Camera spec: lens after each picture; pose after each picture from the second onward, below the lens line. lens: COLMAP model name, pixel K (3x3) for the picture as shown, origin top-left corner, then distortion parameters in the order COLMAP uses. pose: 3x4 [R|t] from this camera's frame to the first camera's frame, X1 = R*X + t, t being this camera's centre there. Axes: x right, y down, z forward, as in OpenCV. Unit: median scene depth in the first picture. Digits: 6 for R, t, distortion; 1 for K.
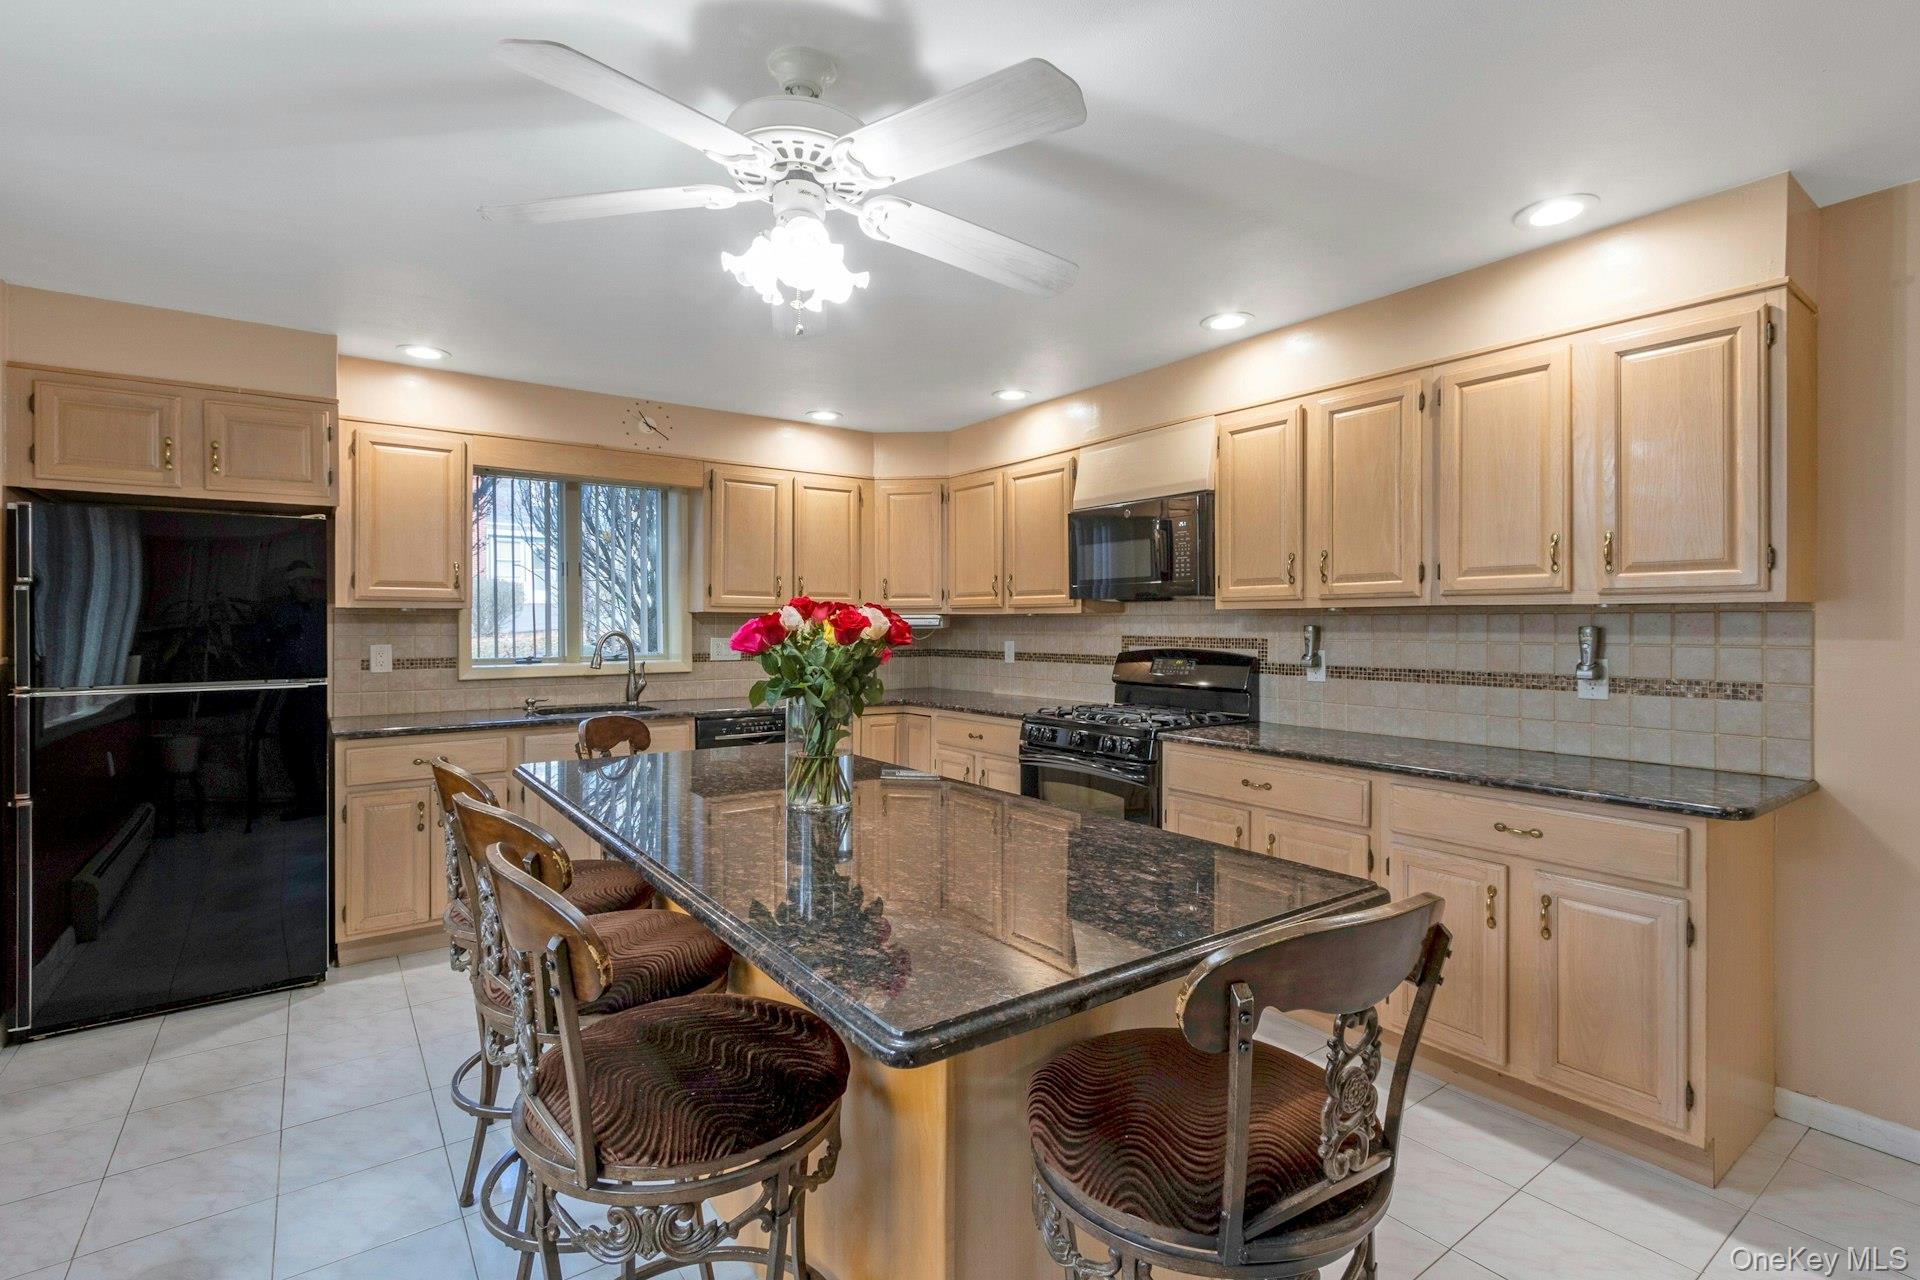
lens RADIAL K [[883.6, 0, 956.6], [0, 883.6, 627.8], [0, 0, 1]] dist [0.000094, -0.000014]
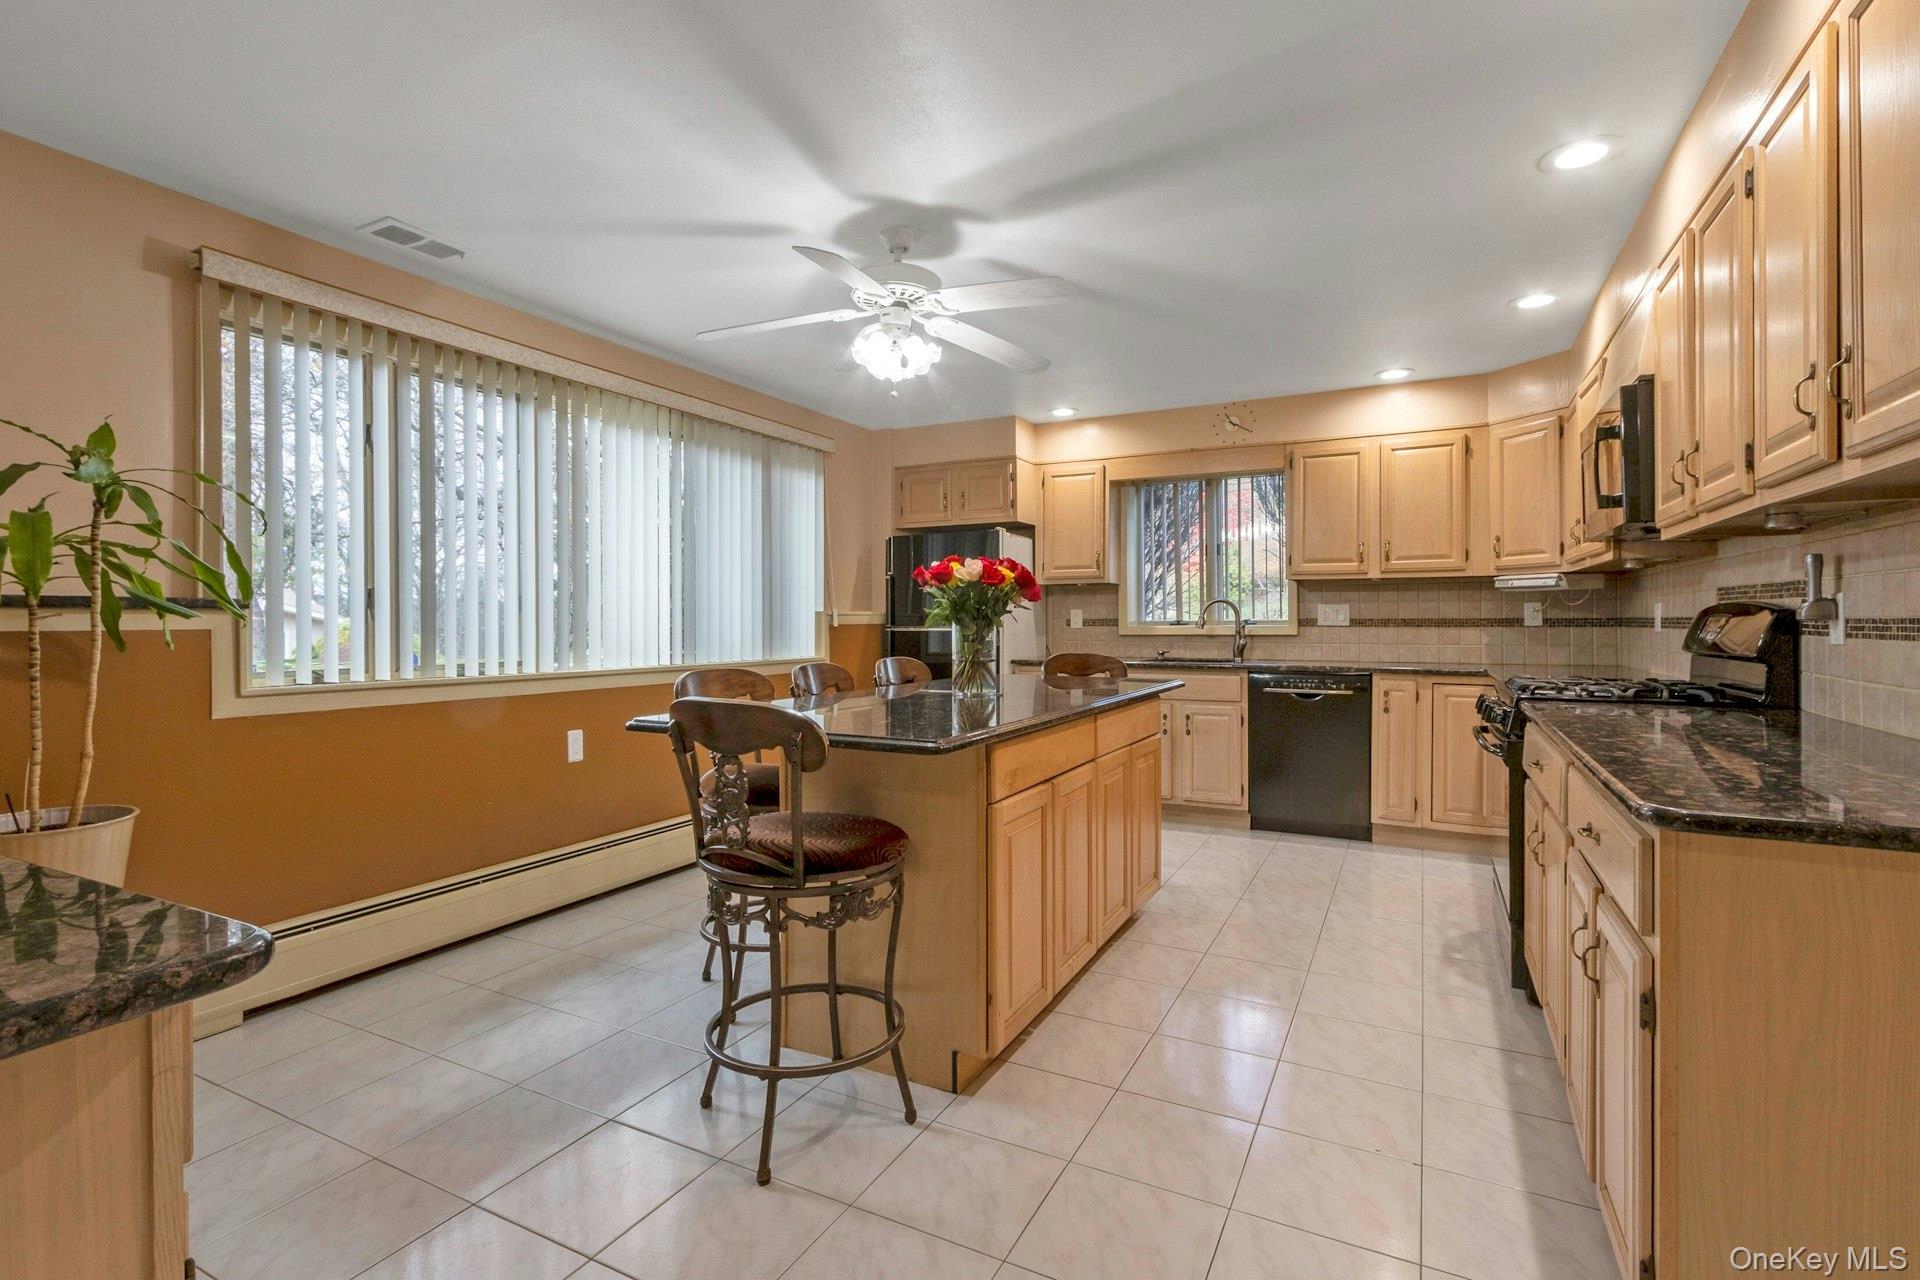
lens RADIAL K [[883.6, 0, 963.6], [0, 883.6, 629.1], [0, 0, 1]] dist [0.000094, -0.000014]
pose [[0.451896, 0.007953, -0.892035, 0.539299], [-0.000461, 0.999962, 0.008682, 0.035661], [0.892070, -0.003512, 0.451883, 0.140454]]
